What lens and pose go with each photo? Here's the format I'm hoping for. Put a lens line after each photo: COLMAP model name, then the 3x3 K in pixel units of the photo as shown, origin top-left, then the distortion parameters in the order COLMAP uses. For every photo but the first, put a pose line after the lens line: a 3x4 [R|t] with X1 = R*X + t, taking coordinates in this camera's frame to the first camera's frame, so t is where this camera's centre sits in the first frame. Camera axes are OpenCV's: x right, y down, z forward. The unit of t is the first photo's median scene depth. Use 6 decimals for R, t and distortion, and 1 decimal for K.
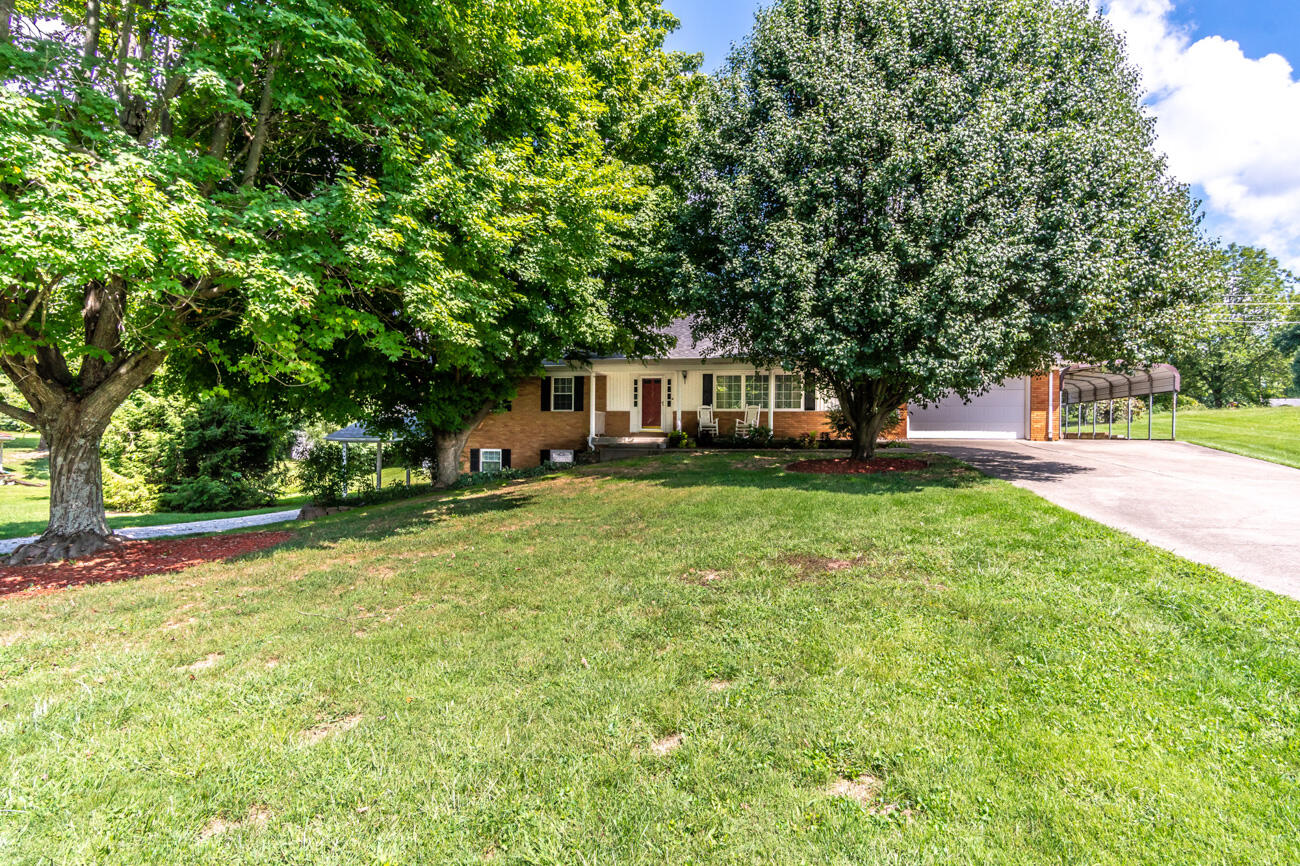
lens RADIAL K [[697.7, 0, 652.9], [0, 697.7, 439.5], [0, 0, 1]] dist [-0.003504, 0.027578]
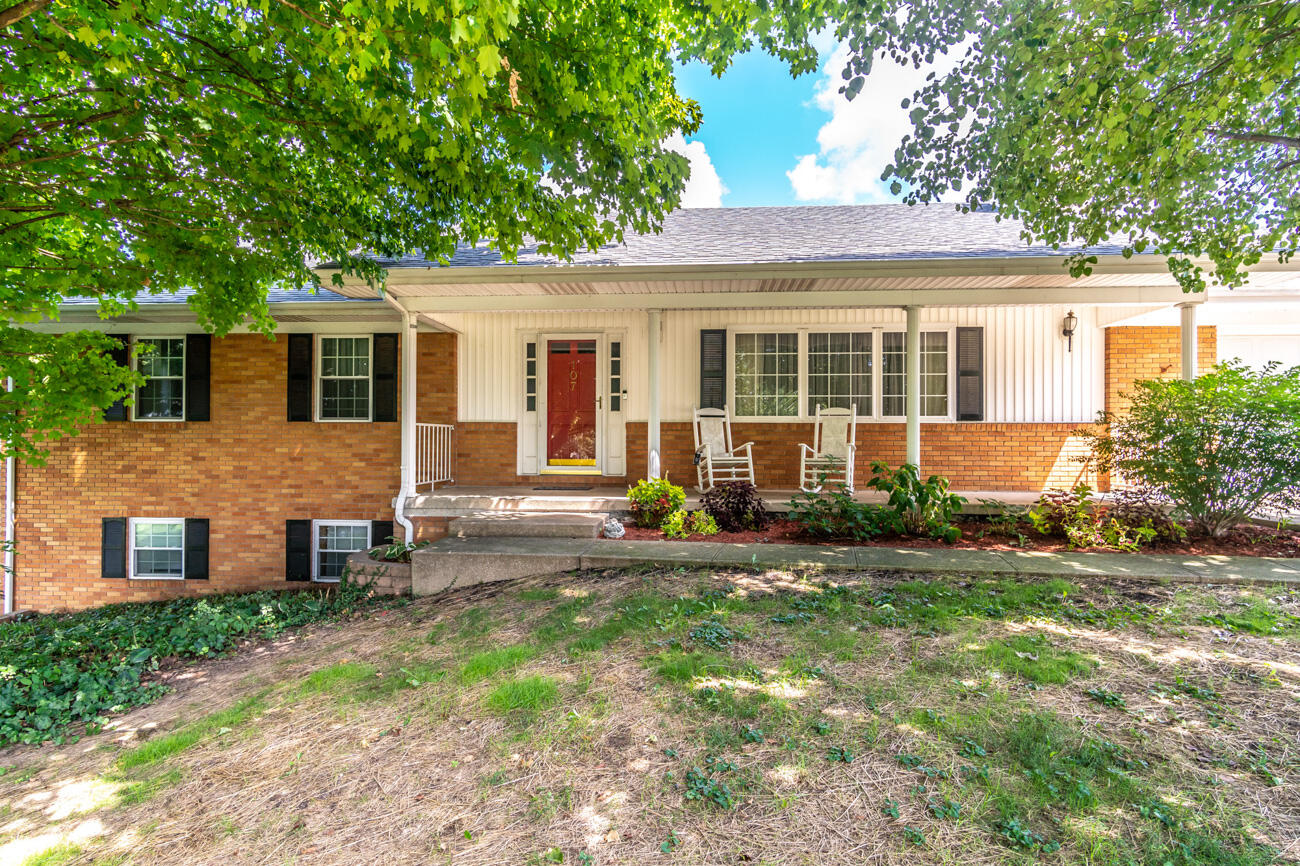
lens RADIAL K [[697.7, 0, 652.9], [0, 697.7, 439.5], [0, 0, 1]] dist [-0.003504, 0.027578]
pose [[0.991095, -0.002149, 0.133139, -0.010731], [0.003986, 0.999900, -0.013533, -0.030081], [-0.133096, 0.013943, 0.991005, 0.712900]]
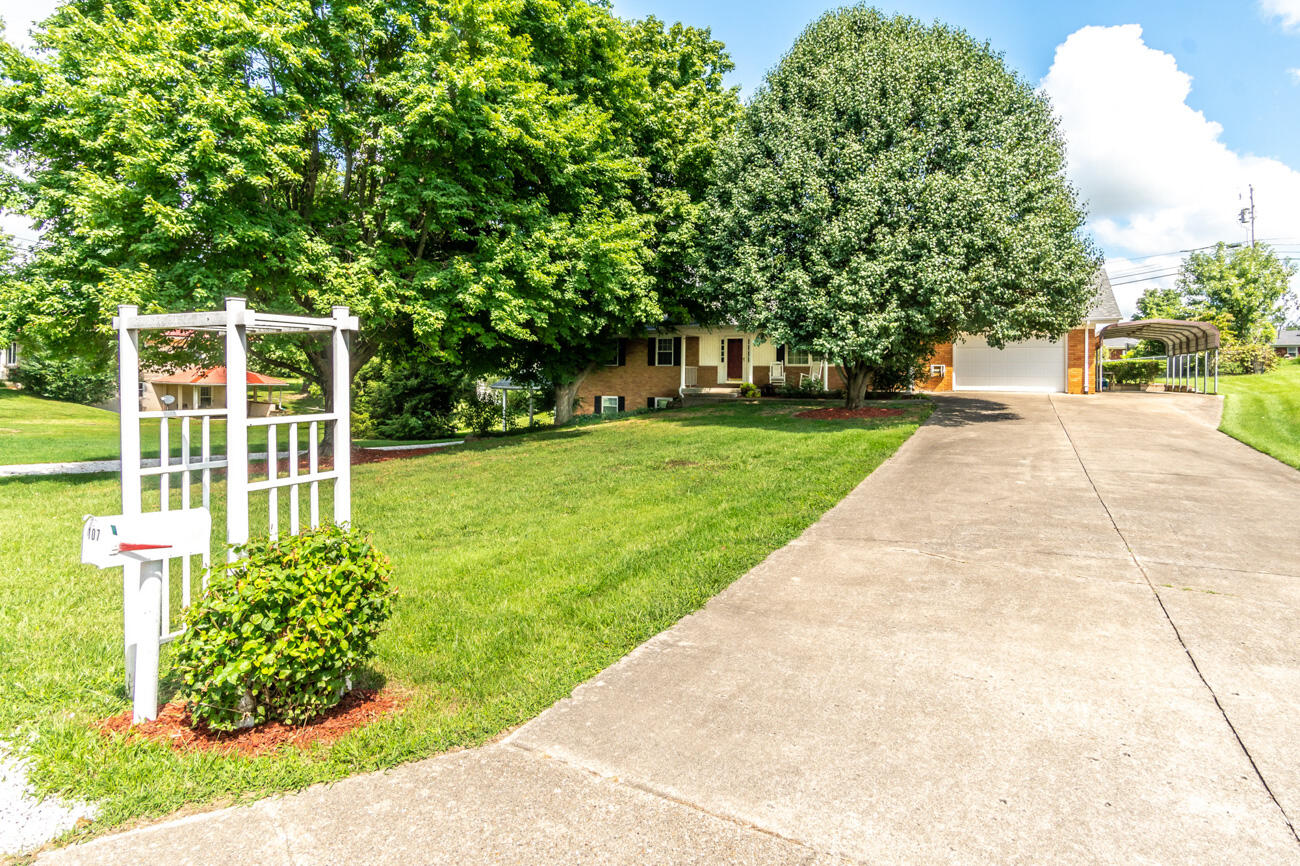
lens RADIAL K [[728.6, 0, 650.3], [0, 728.6, 380.3], [0, 0, 1]] dist [0.028795, -0.000115]
pose [[0.966094, 0.004053, -0.258157, 0.215354], [-0.005419, 0.999975, -0.004580, -0.011424], [0.258132, 0.005823, 0.966092, -0.295684]]
